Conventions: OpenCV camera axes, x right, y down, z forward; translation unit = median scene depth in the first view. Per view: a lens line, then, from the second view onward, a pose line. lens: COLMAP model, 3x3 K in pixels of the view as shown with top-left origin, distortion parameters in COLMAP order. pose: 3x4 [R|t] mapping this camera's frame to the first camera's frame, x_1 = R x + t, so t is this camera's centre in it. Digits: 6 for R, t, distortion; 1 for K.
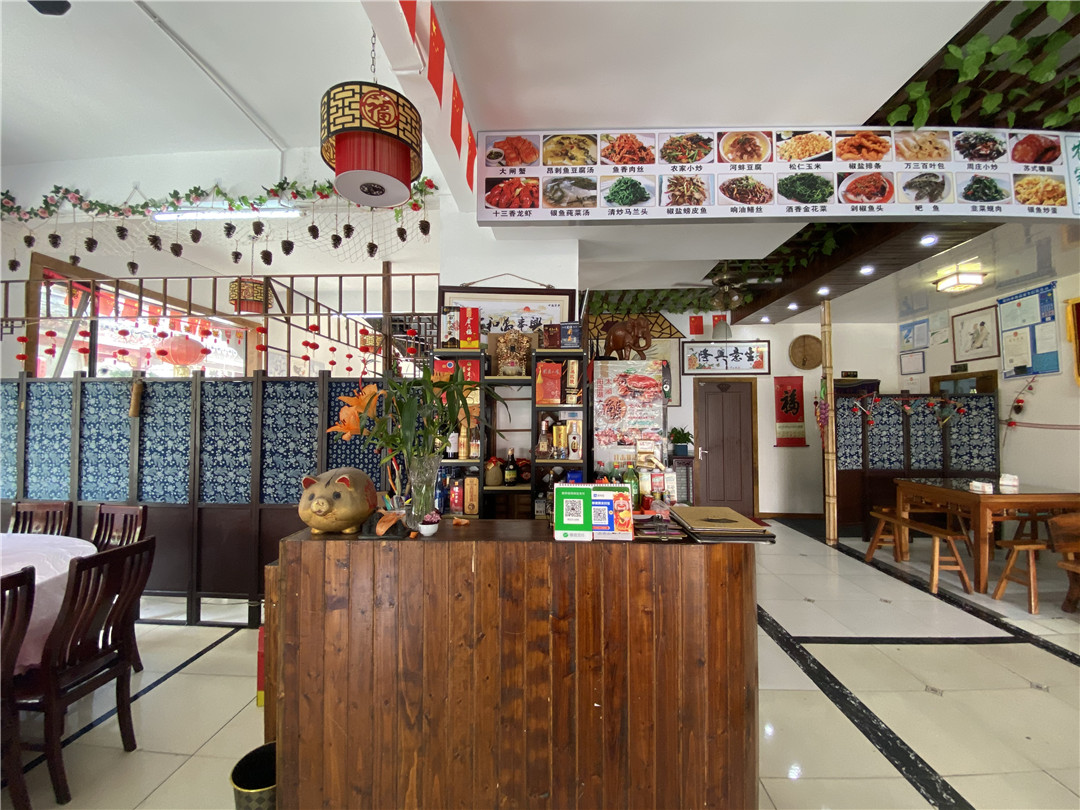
lens RADIAL K [[436.0, 0, 540.0], [0, 436.0, 405.0], [0, 0, 1]] dist [0.034432, -0.027644]
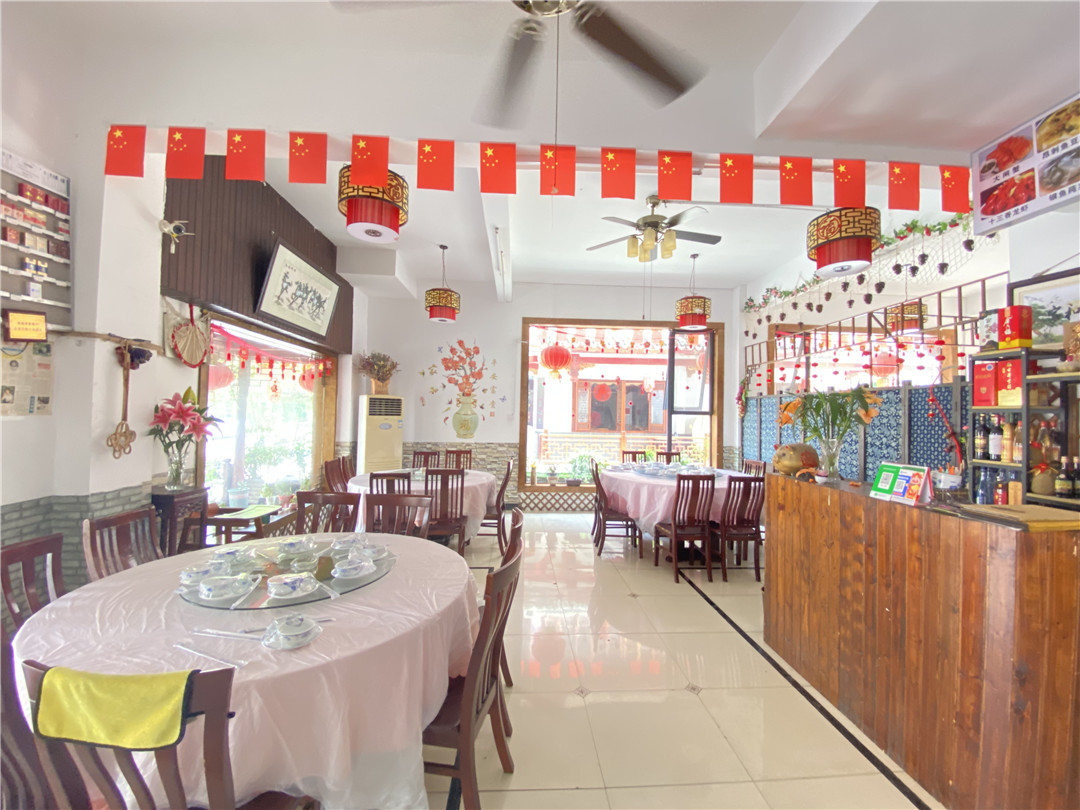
lens RADIAL K [[436.0, 0, 540.0], [0, 436.0, 405.0], [0, 0, 1]] dist [0.034432, -0.027644]
pose [[0.093984, -0.019345, -0.995386, 0.807004], [0.009379, 0.999784, -0.018545, 0.004919], [0.995530, -0.007593, 0.094145, -0.158978]]
